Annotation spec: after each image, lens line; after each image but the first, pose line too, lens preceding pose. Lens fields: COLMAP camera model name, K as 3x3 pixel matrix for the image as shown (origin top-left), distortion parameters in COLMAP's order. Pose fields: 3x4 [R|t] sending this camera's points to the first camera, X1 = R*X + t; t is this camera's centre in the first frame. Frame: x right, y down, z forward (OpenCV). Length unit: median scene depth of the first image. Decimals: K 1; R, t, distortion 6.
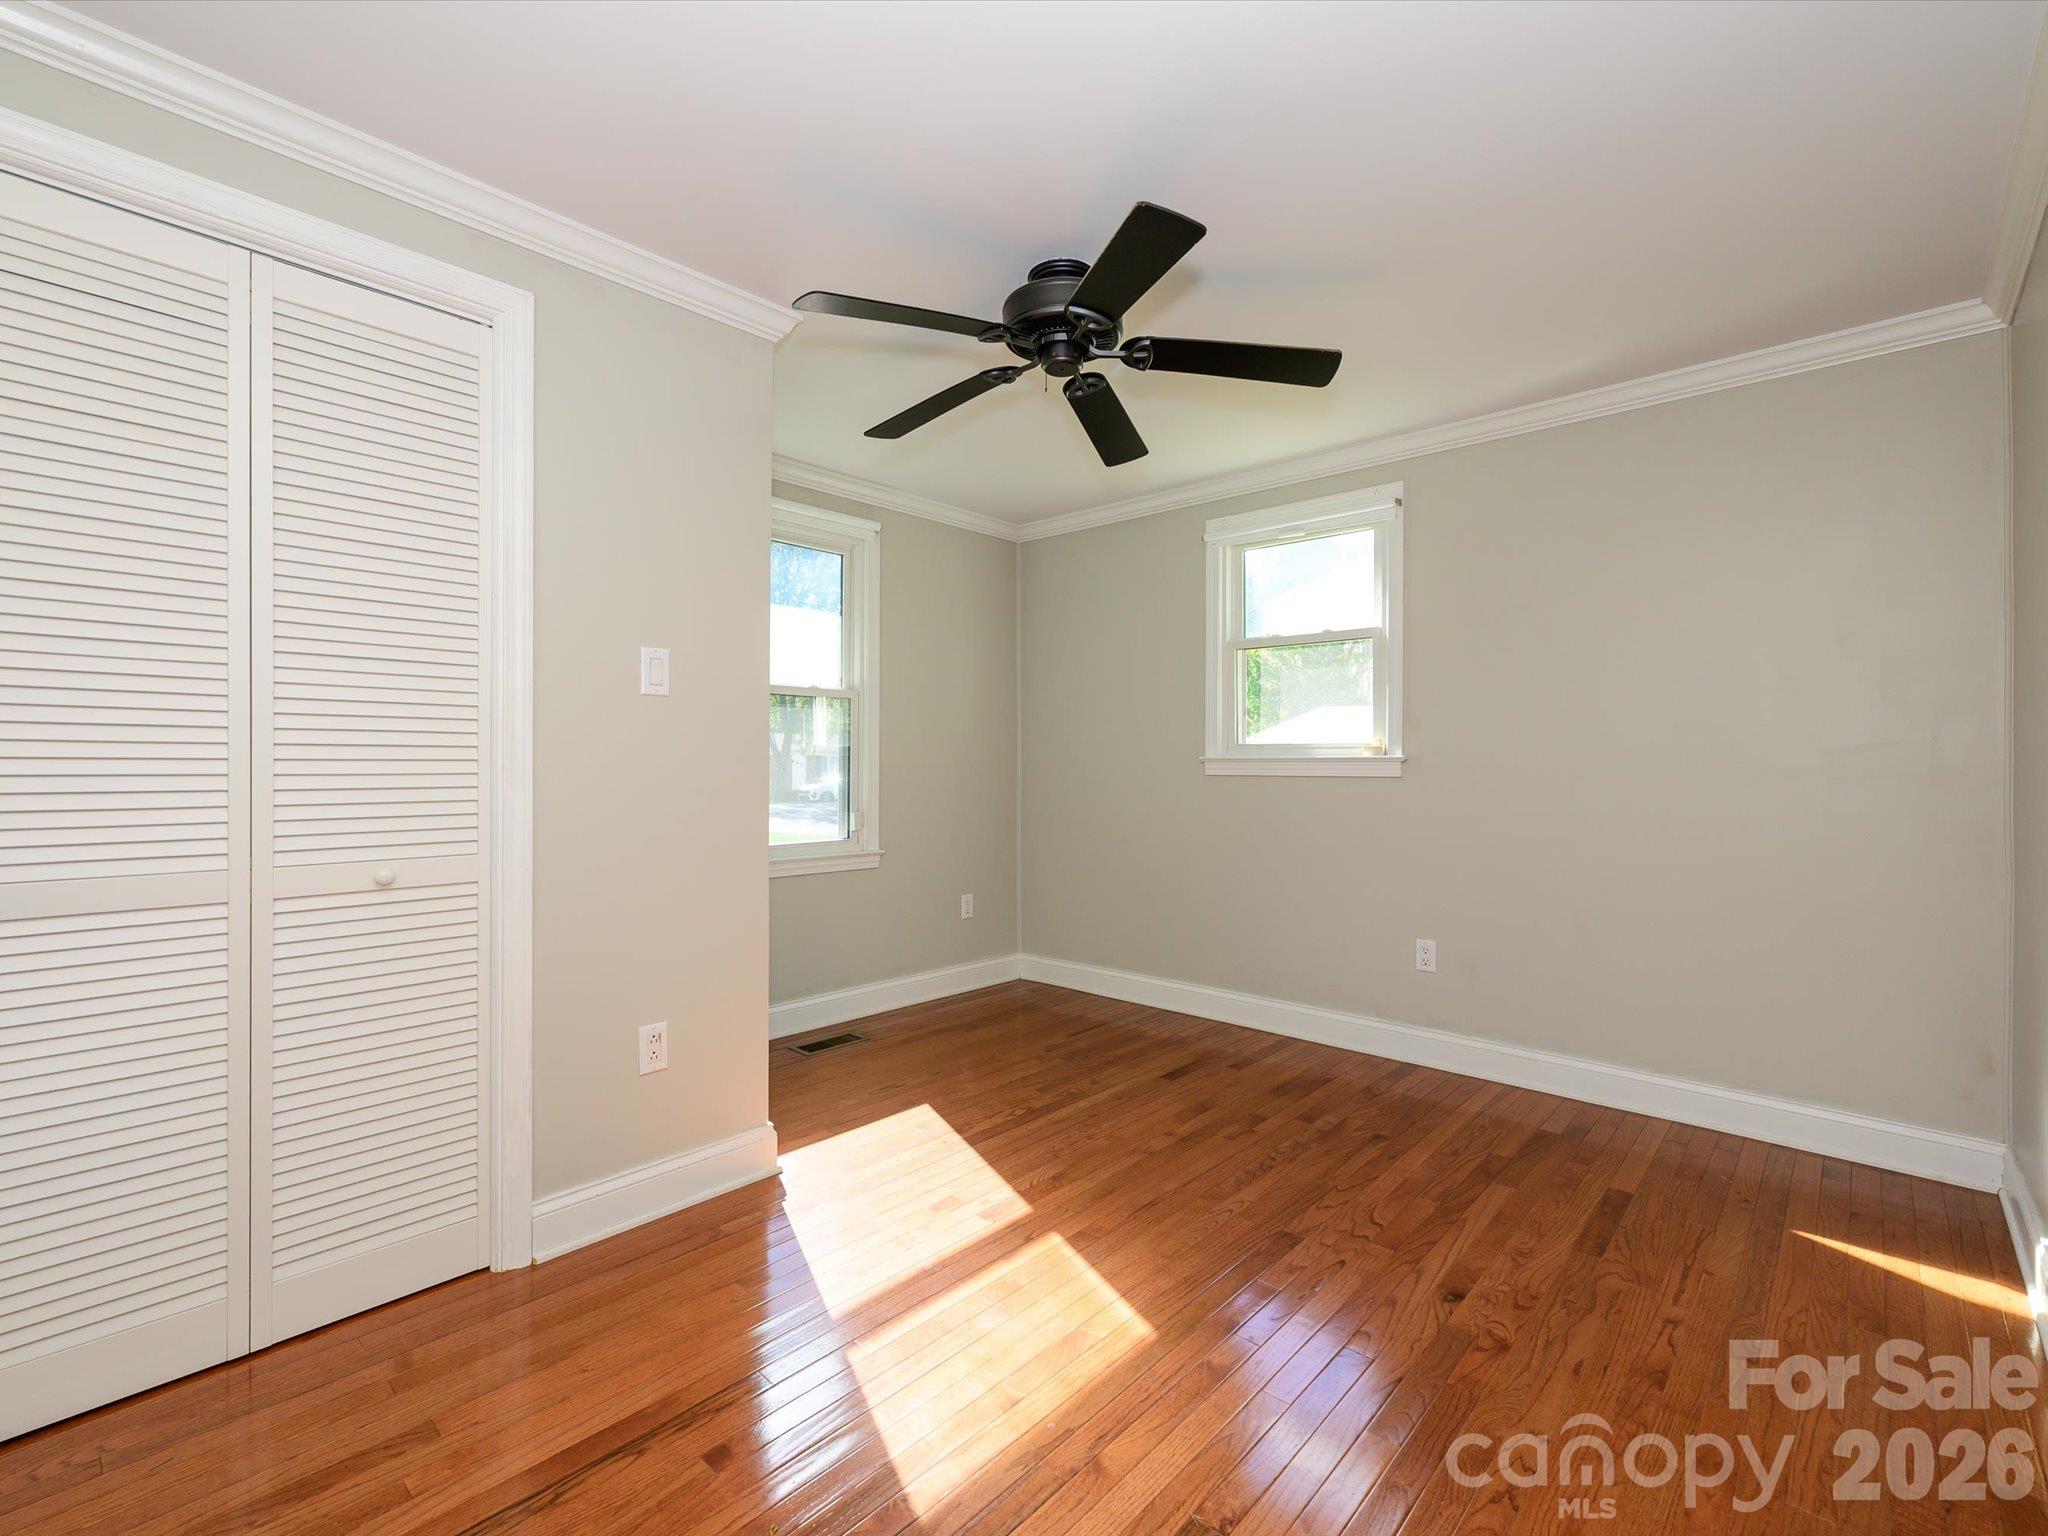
lens RADIAL K [[913.0, 0, 1024.0], [0, 913.0, 768.0], [0, 0, 1]] dist [-0.001653, -0.000076]
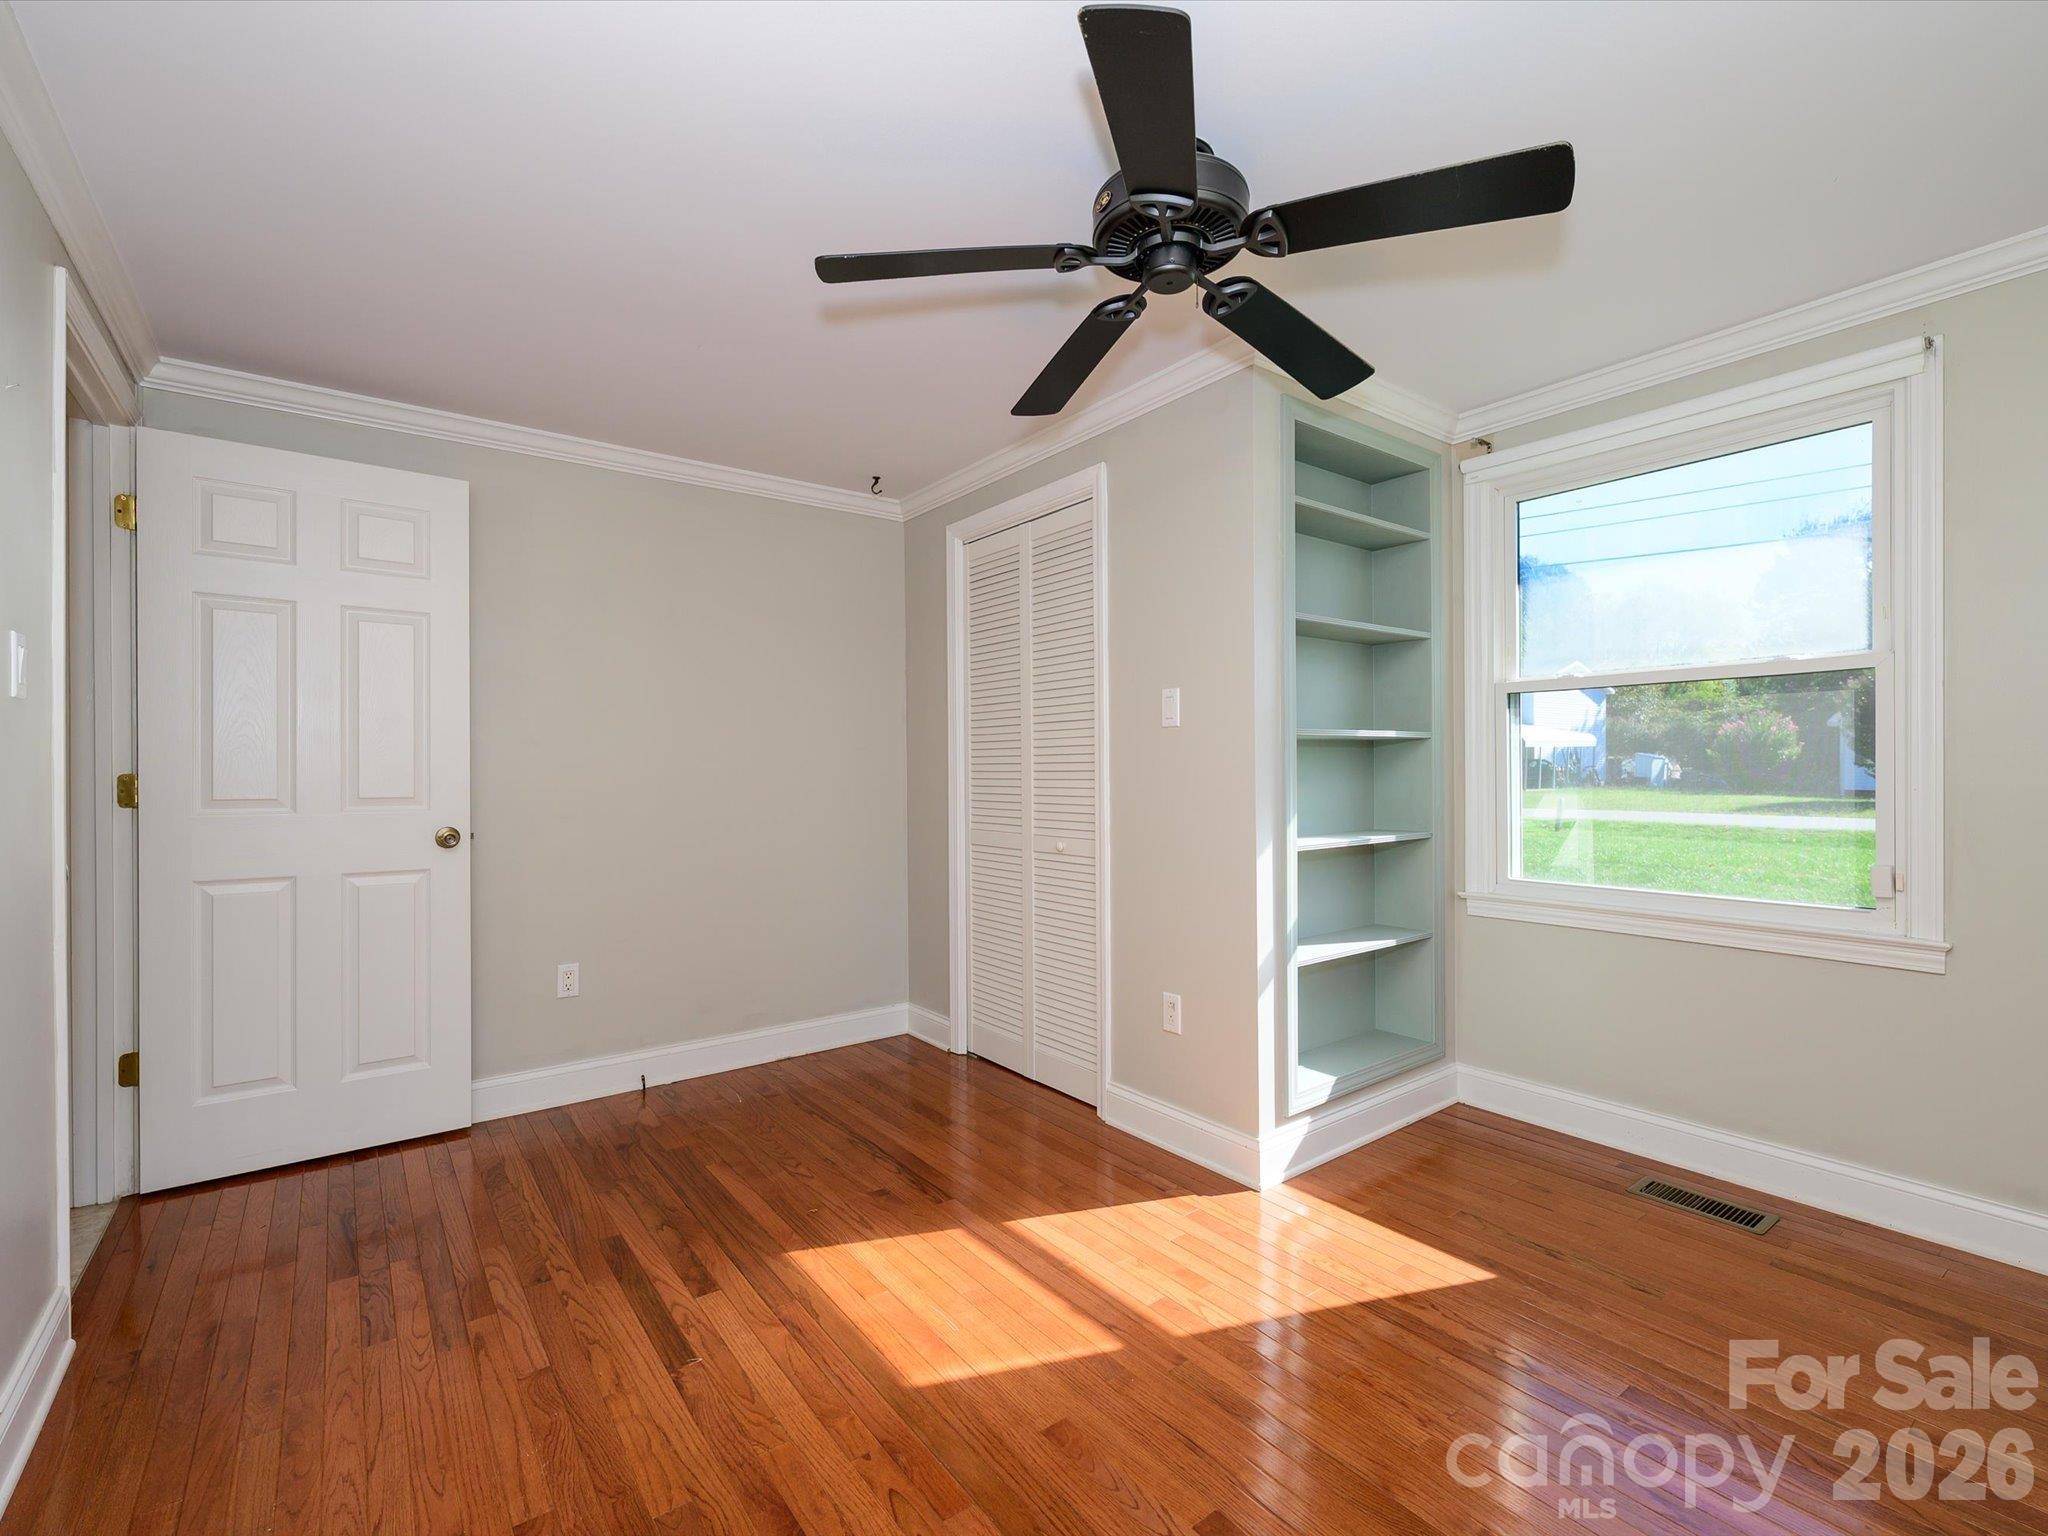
lens RADIAL K [[907.2, 0, 1024.0], [0, 907.2, 768.0], [0, 0, 1]] dist [-0.000638, 0.000076]
pose [[-0.177276, -0.007816, -0.984130, 0.864683], [0.000966, 0.999967, -0.008116, -0.015942], [0.984161, -0.002390, -0.177263, 1.049299]]
